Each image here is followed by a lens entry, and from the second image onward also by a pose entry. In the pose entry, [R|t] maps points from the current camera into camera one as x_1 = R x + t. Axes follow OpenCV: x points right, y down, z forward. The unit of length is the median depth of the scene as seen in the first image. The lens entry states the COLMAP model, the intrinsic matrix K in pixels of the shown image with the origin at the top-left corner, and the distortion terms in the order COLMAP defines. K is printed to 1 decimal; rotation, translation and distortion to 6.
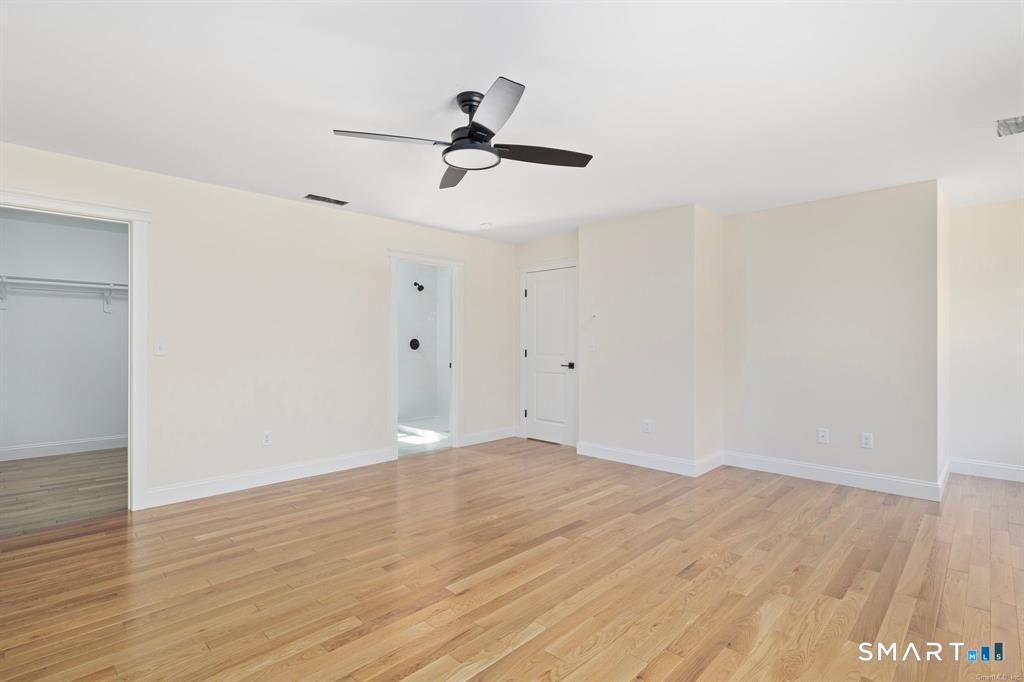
lens RADIAL K [[492.7, 0, 505.7], [0, 492.7, 349.1], [0, 0, 1]] dist [-0.000825, 0.000173]
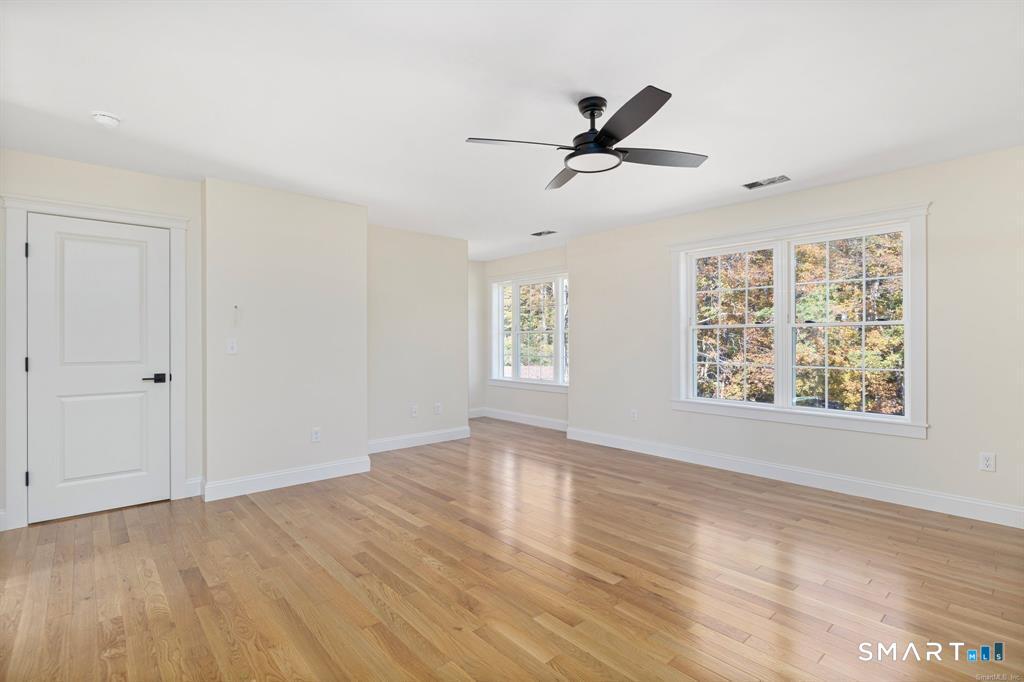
lens RADIAL K [[491.5, 0, 514.3], [0, 491.5, 339.6], [0, 0, 1]] dist [-0.002112, 0.000016]
pose [[0.058672, -0.001024, 0.998277, -0.905380], [0.019169, 0.999816, -0.000101, -0.015686], [-0.998093, 0.019141, 0.058681, 0.903322]]
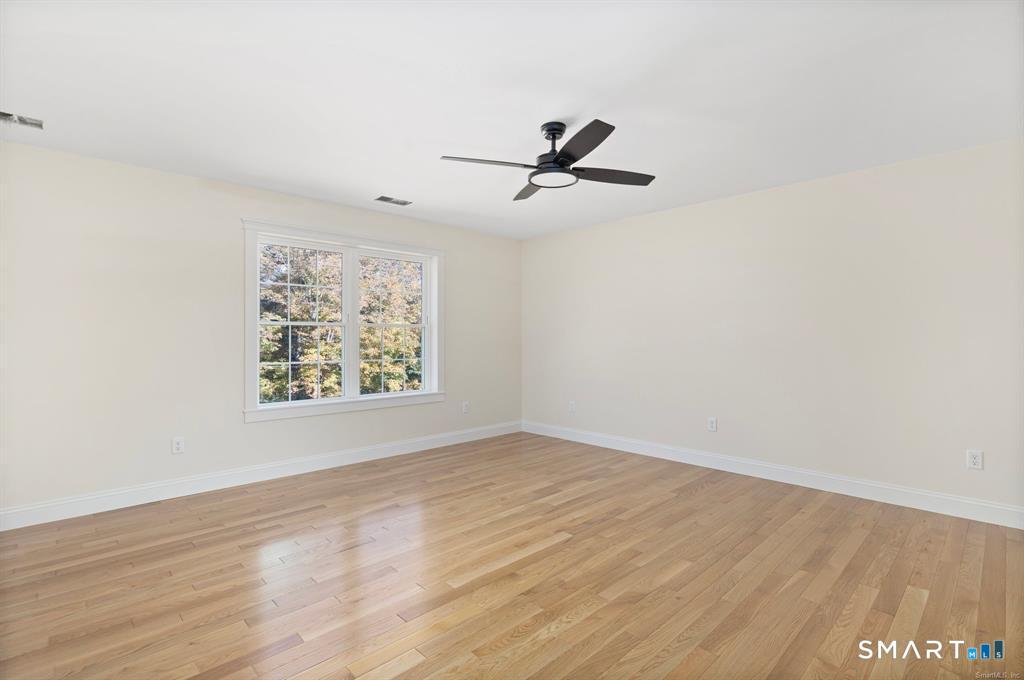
lens RADIAL K [[484.1, 0, 512.0], [0, 484.1, 340.0], [0, 0, 1]] dist [-0.004203, -0.000083]
pose [[-0.999841, -0.000741, 0.017795, 0.006883], [-0.000320, 0.999720, 0.023654, -0.028282], [-0.017808, 0.023644, -0.999562, 1.757232]]
